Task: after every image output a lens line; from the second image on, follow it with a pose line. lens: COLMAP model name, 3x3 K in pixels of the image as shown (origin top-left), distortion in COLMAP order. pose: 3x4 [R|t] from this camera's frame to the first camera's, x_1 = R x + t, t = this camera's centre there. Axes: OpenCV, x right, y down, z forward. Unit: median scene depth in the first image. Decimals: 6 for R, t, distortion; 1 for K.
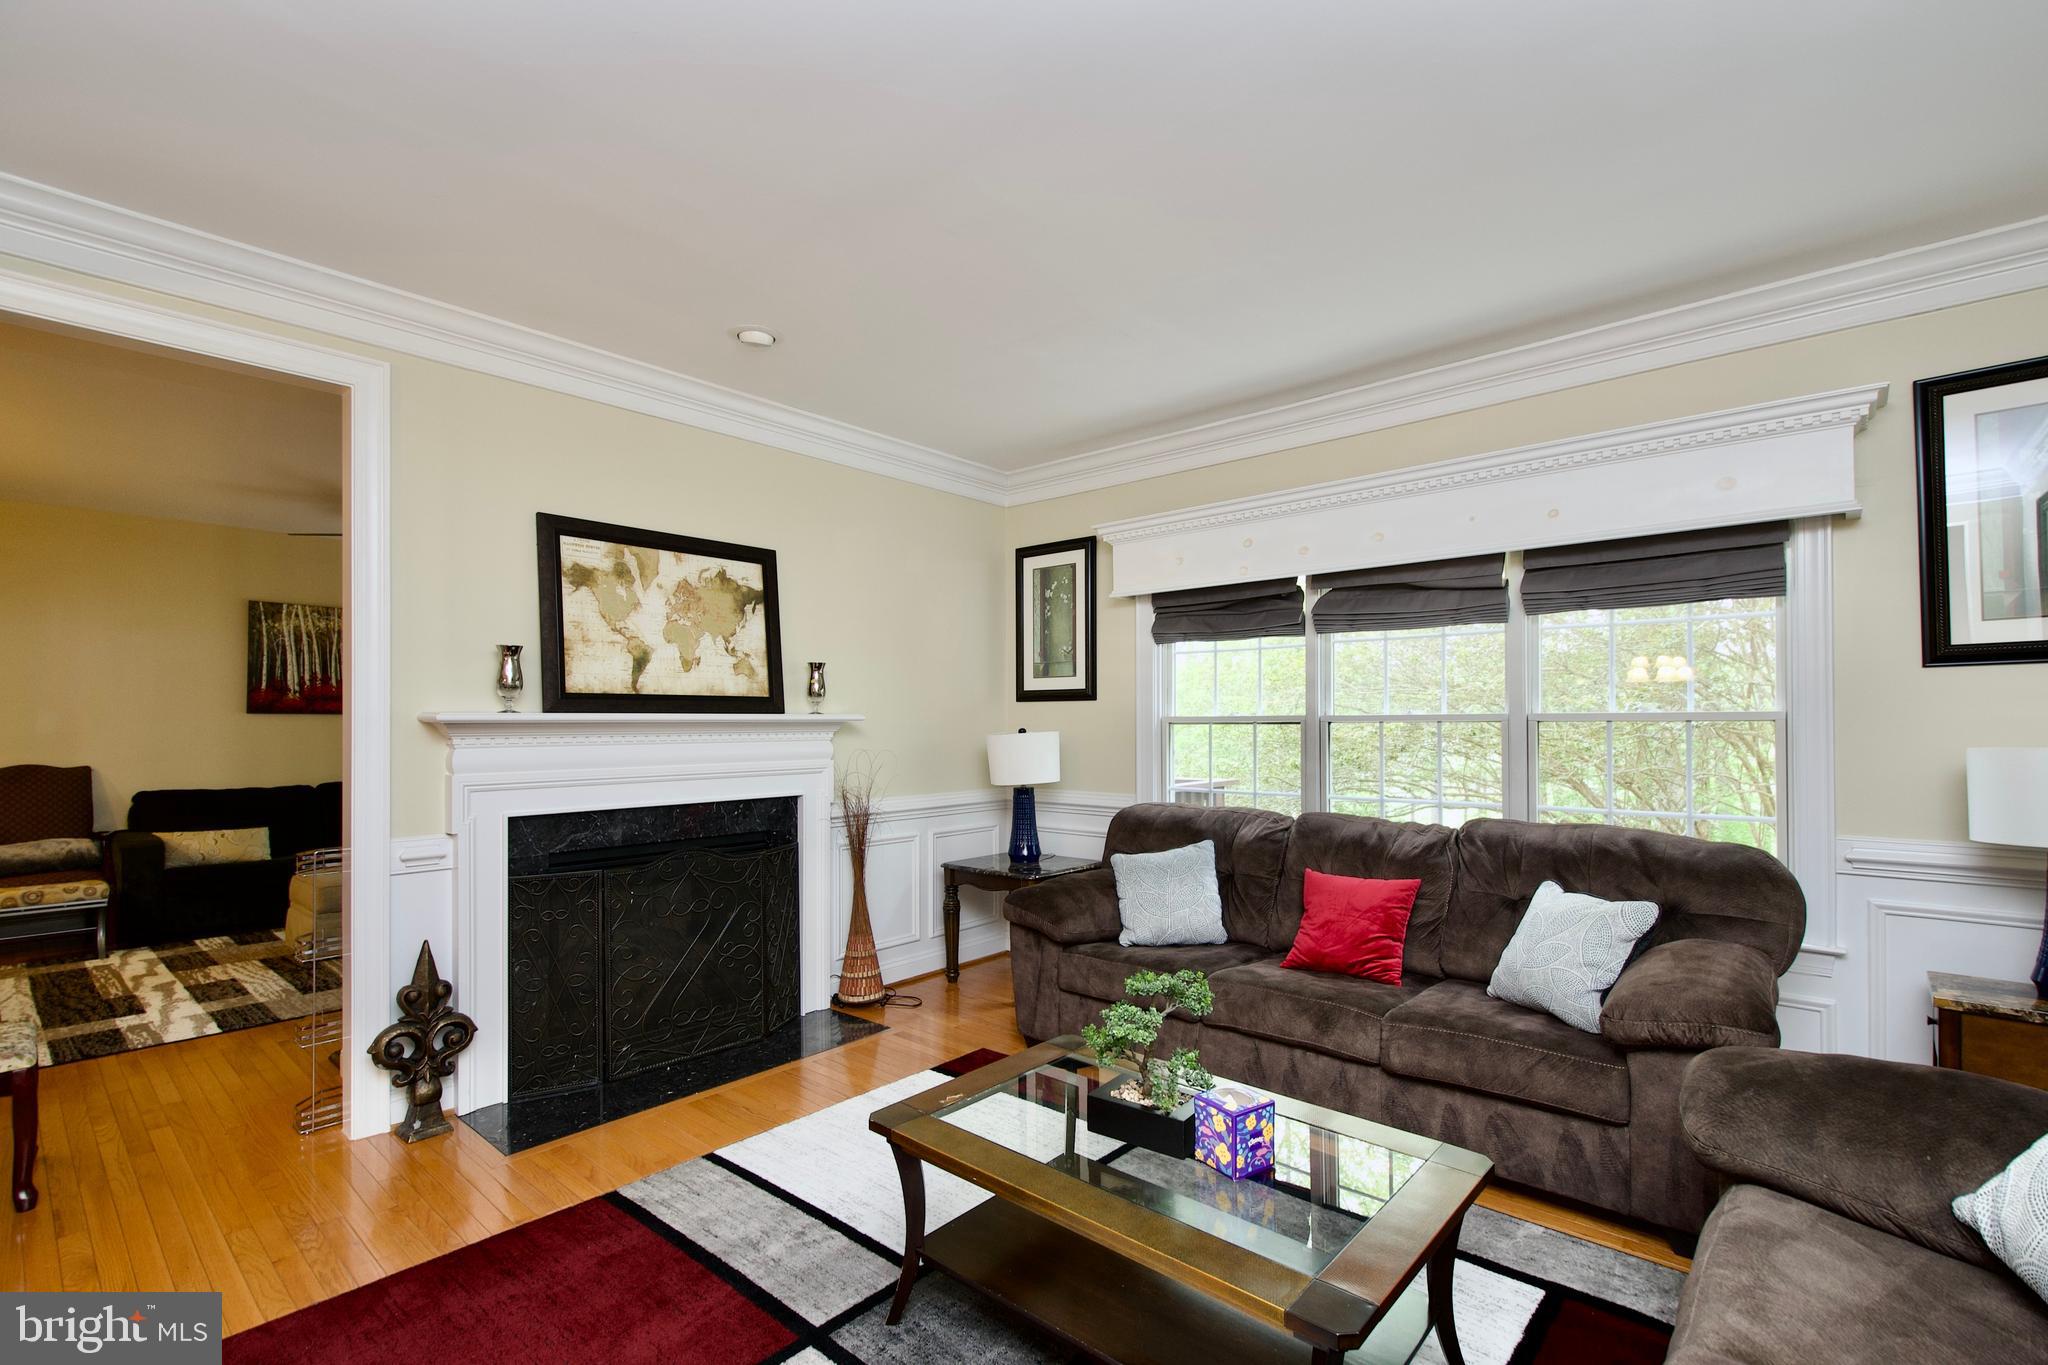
lens RADIAL K [[895.3, 0, 1019.3], [0, 895.3, 723.0], [0, 0, 1]] dist [0.005090, -0.005960]
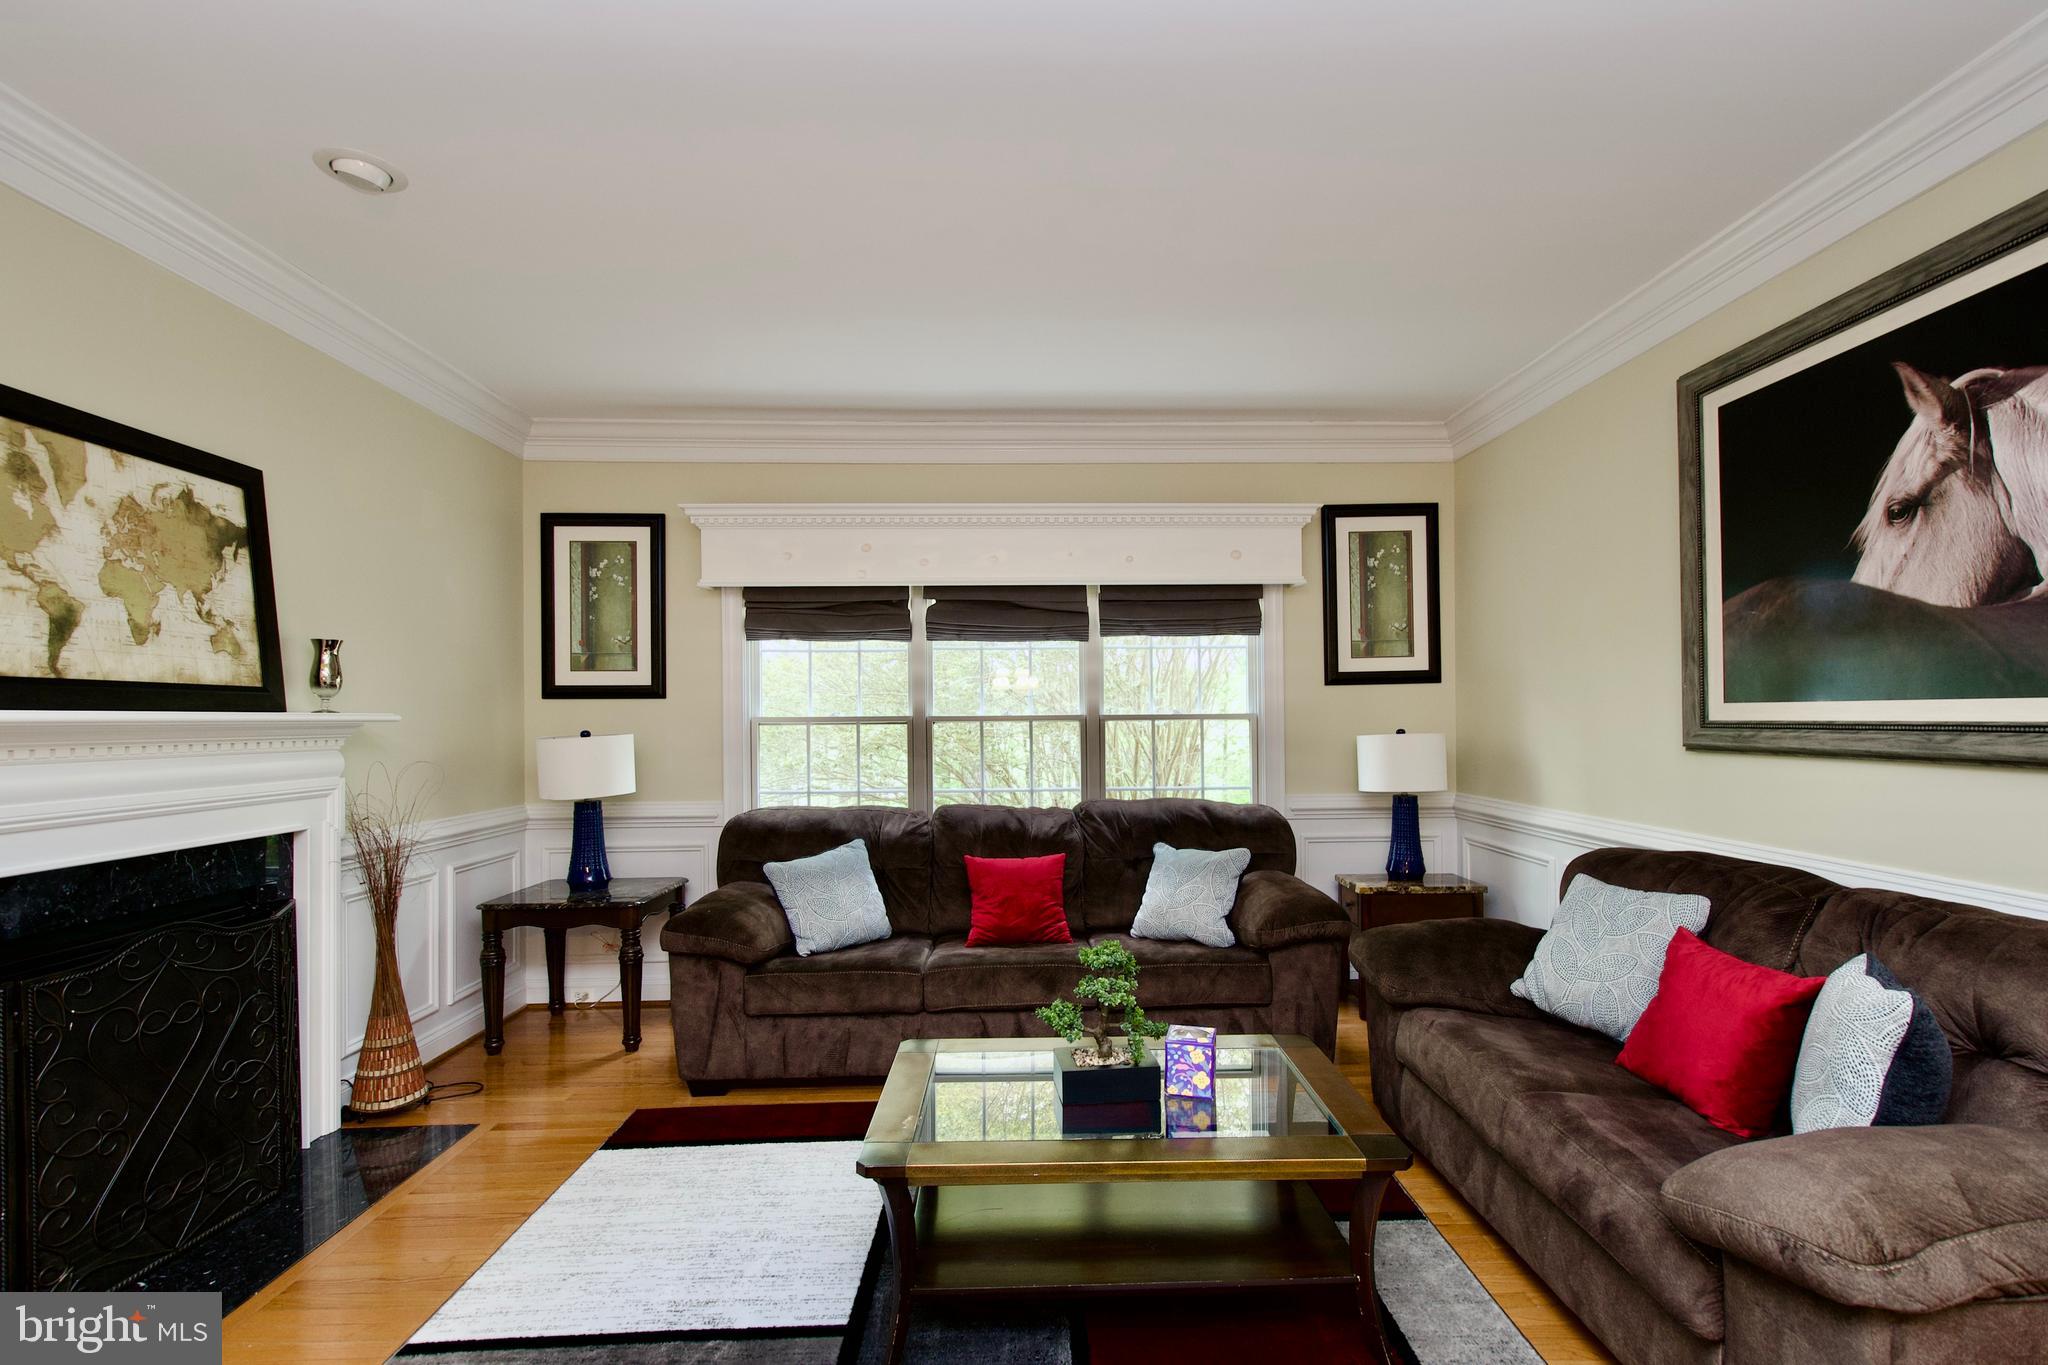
lens RADIAL K [[895.3, 0, 1059.2], [0, 895.3, 724.4], [0, 0, 1]] dist [0.005090, -0.005960]
pose [[0.737986, -0.005048, 0.674797, -0.290180], [0.004949, 0.999986, 0.002068, 0.000234], [-0.674798, 0.001813, 0.738000, 0.097883]]
